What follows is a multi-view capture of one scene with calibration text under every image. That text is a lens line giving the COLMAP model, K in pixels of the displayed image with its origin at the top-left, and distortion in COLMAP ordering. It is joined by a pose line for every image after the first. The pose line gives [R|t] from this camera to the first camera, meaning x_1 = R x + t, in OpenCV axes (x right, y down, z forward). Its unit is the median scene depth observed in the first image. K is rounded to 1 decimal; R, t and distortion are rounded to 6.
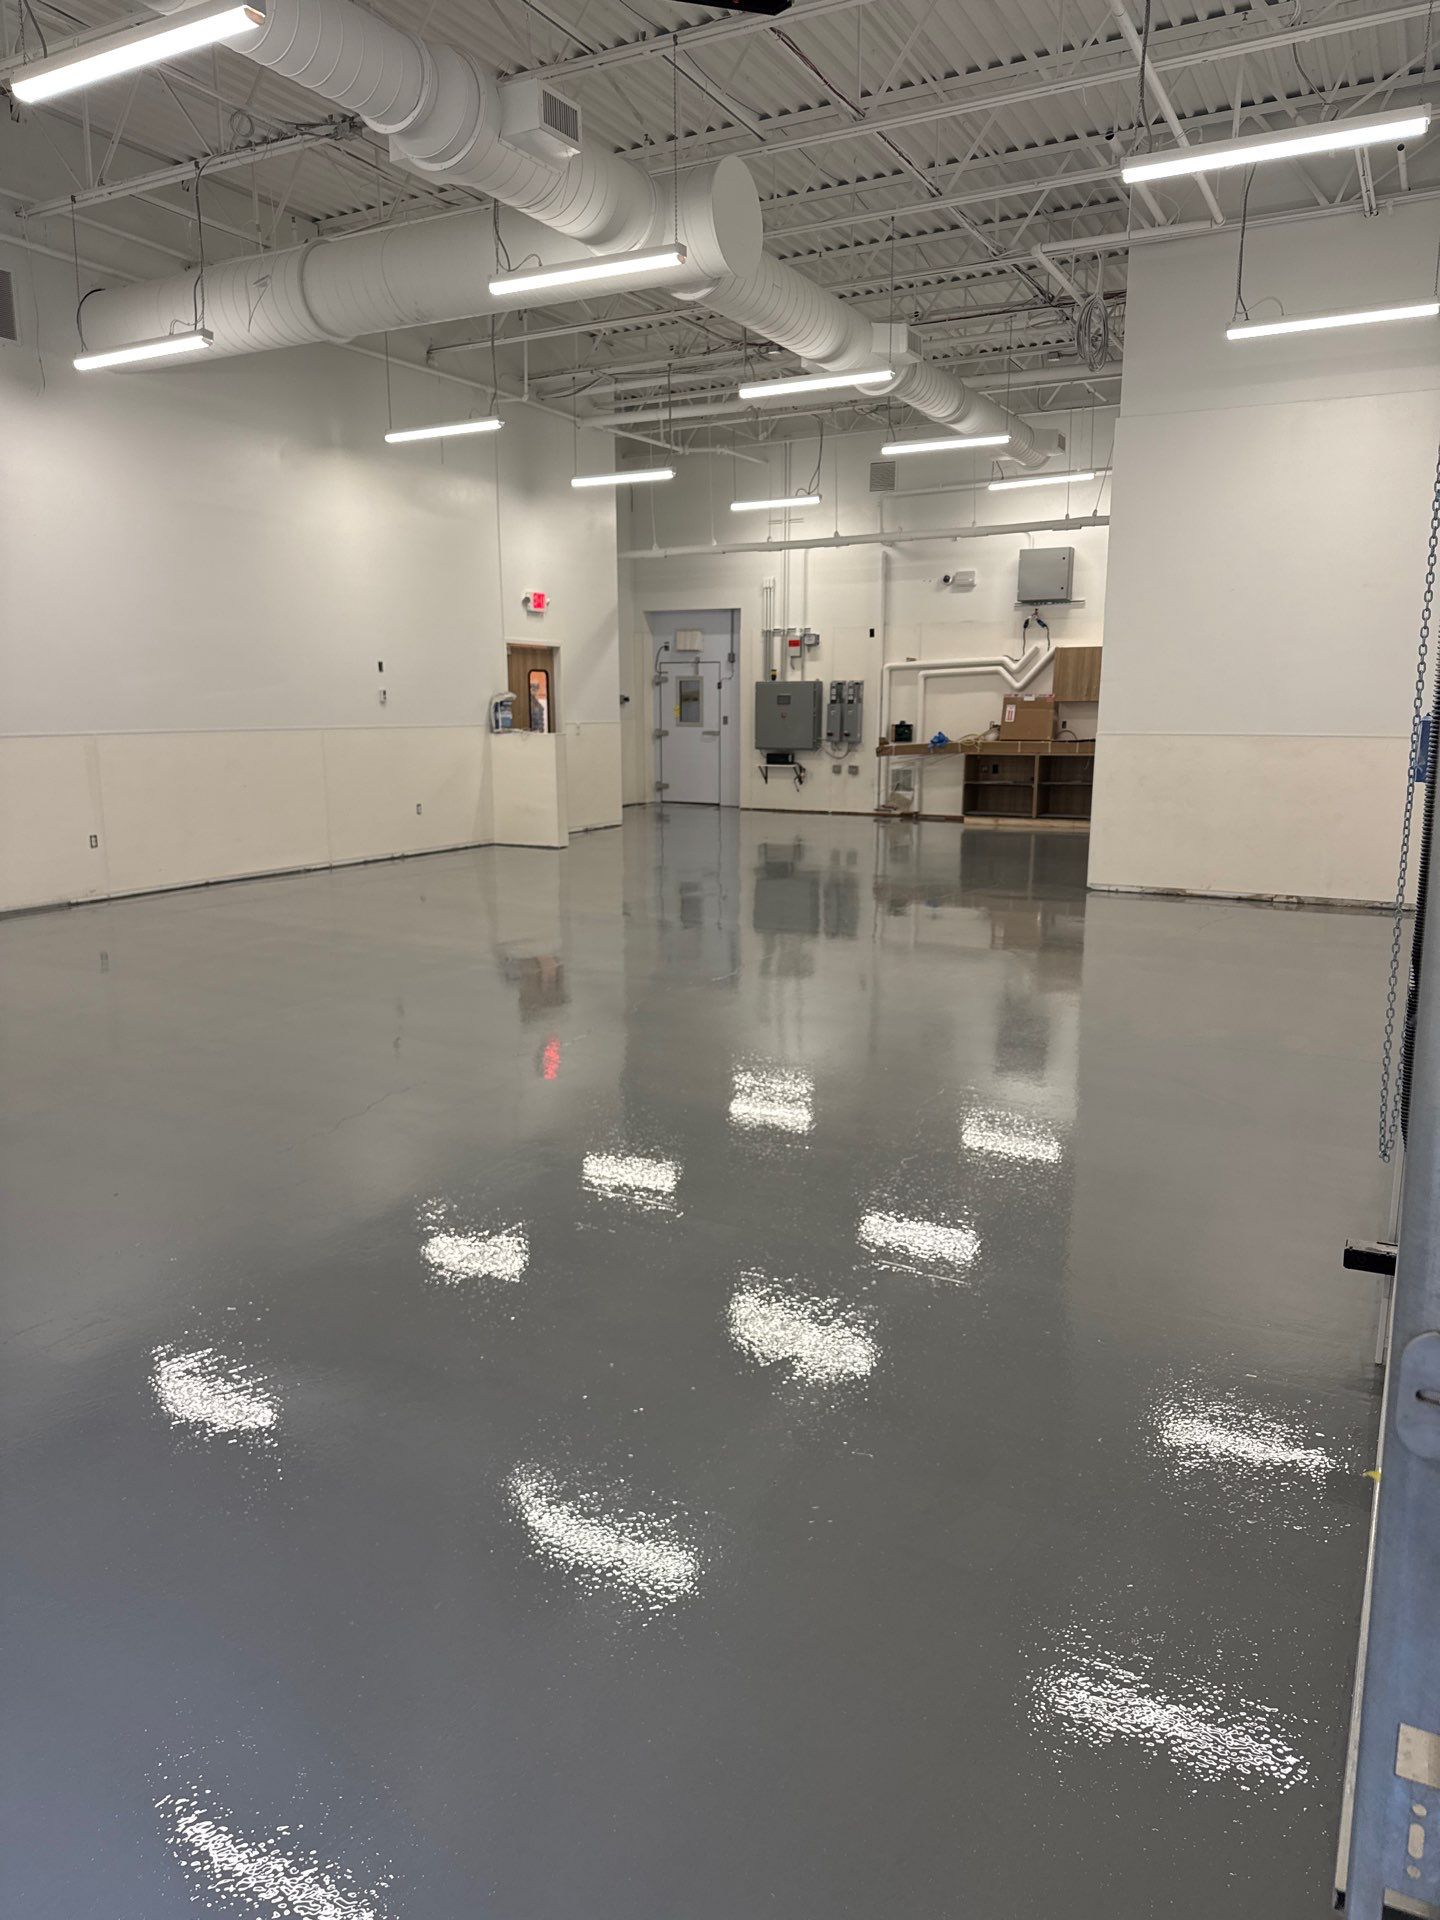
lens RADIAL K [[1417.6, 0, 728.3], [0, 1417.6, 961.7], [0, 0, 1]] dist [0.258913, -0.580793]
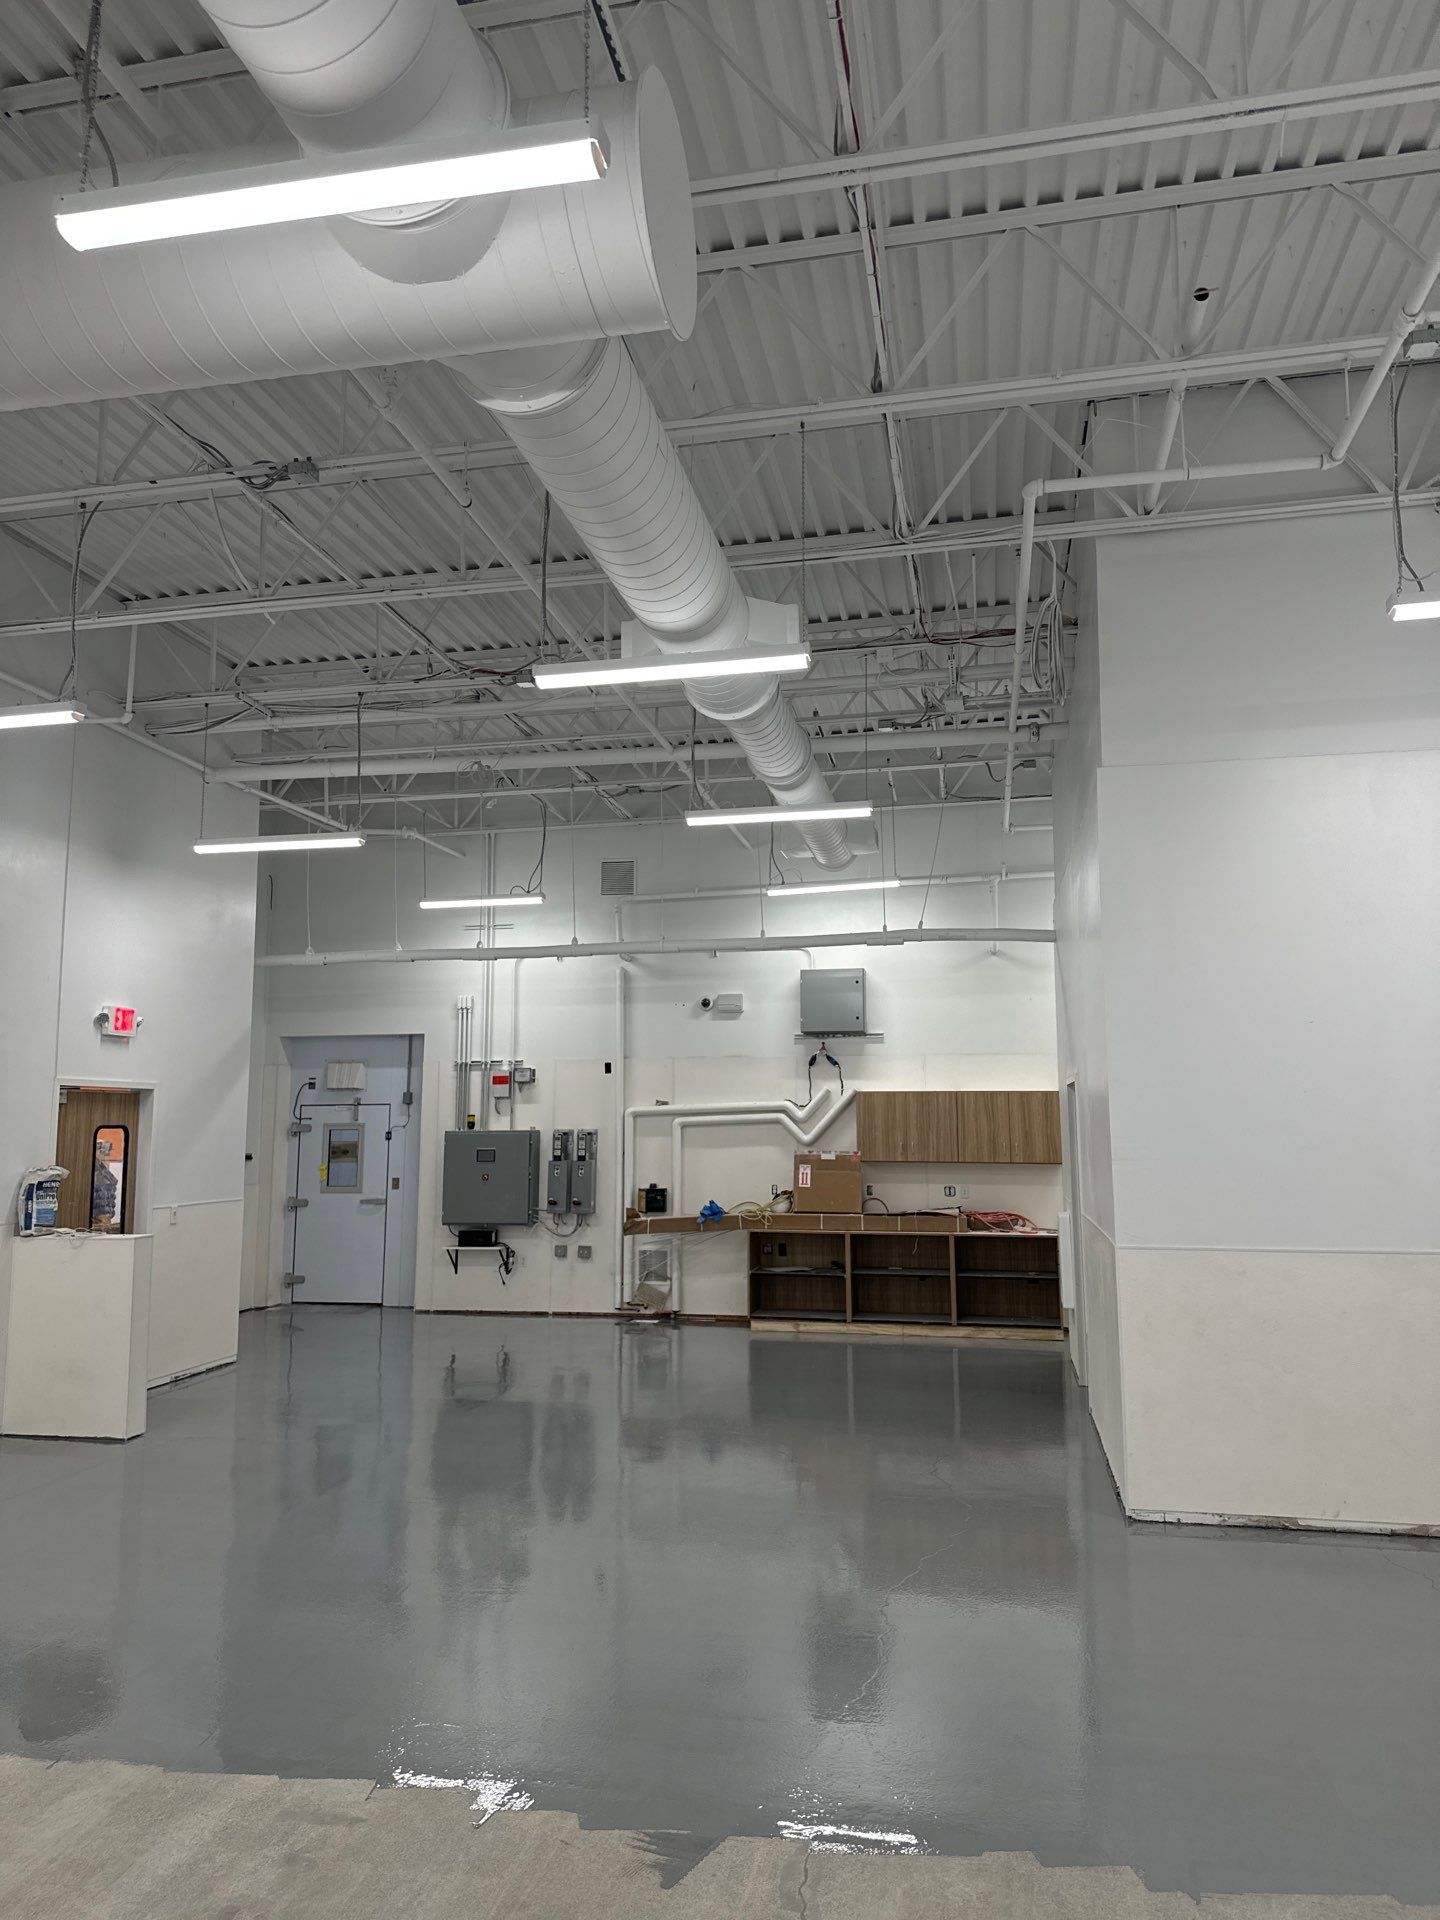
lens RADIAL K [[1346.0, 0, 720.0], [0, 1346.0, 960.0], [0, 0, 1]] dist [0.184072, -0.302535]
pose [[0.959205, 0.030246, 0.281088, -0.044906], [0.054293, 0.956045, -0.288149, -0.075980], [-0.277448, 0.291655, 0.915401, 0.320245]]
